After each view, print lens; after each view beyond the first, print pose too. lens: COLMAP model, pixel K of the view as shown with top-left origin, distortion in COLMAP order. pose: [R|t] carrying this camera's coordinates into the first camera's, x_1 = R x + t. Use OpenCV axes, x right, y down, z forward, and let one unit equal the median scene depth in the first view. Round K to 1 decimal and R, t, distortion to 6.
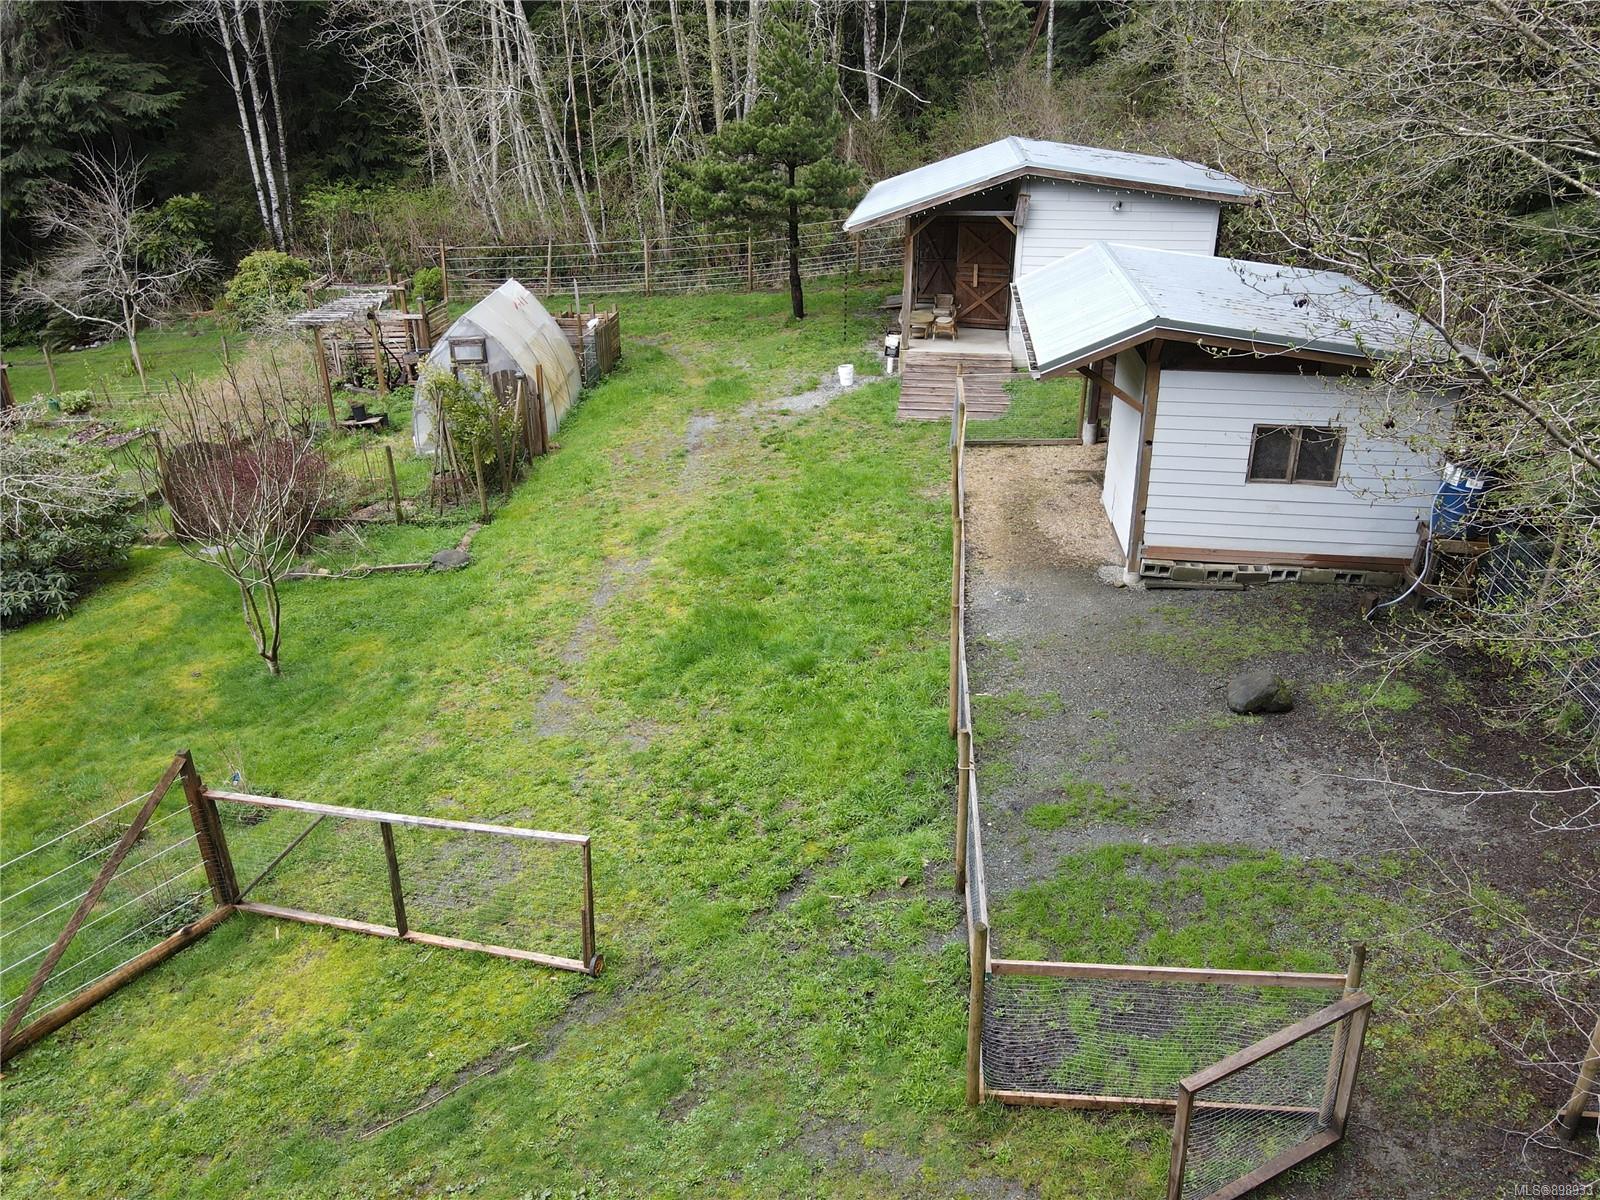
lens RADIAL K [[1174.1, 0, 811.9], [0, 1174.1, 582.6], [0, 0, 1]] dist [0.011965, -0.003515]
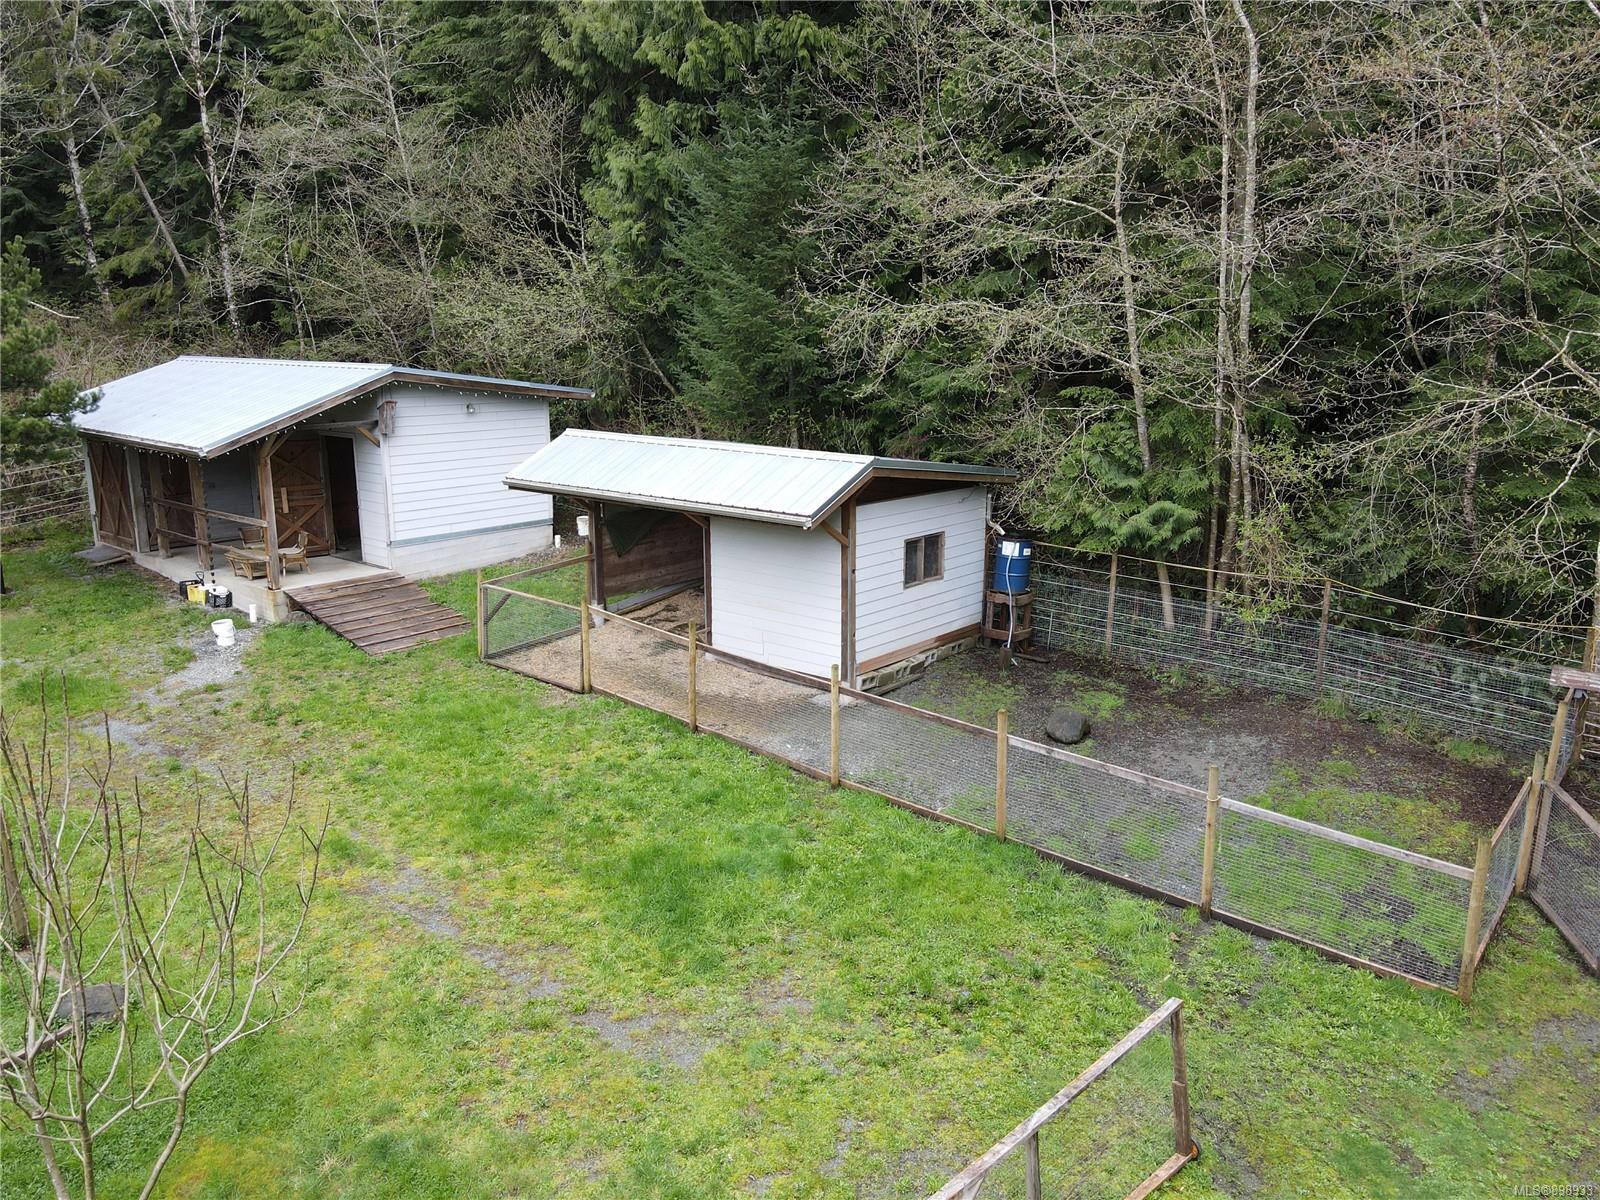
lens RADIAL K [[1174.1, 0, 789.7], [0, 1174.1, 591.2], [0, 0, 1]] dist [0.011965, -0.003515]
pose [[0.544602, -0.183835, 0.818299, -0.634114], [0.336840, 0.941476, -0.012669, -0.101755], [-0.768080, 0.282536, 0.574653, 0.383718]]
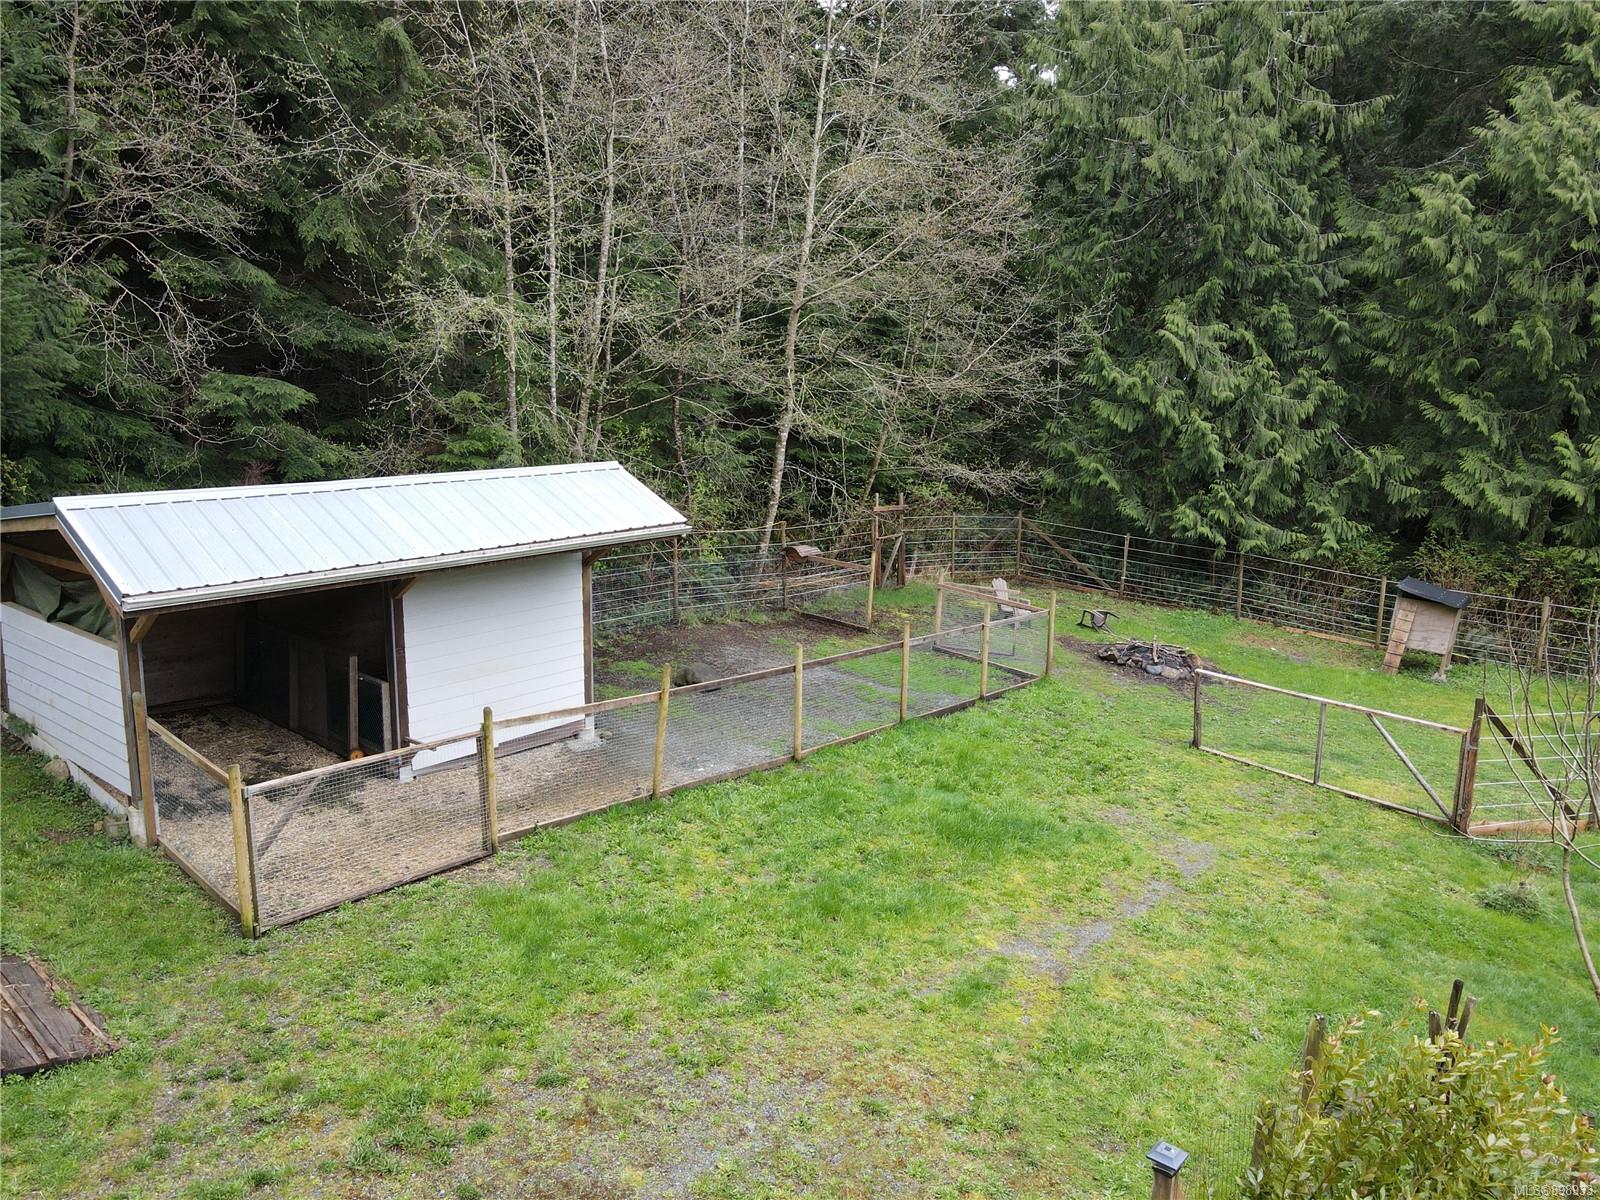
lens RADIAL K [[1174.1, 0, 797.7], [0, 1174.1, 596.9], [0, 0, 1]] dist [0.011965, -0.003515]
pose [[-0.829630, -0.109879, 0.547395, -0.402983], [0.221279, 0.835439, 0.503068, -0.555707], [-0.512591, 0.538487, -0.668791, 1.502424]]
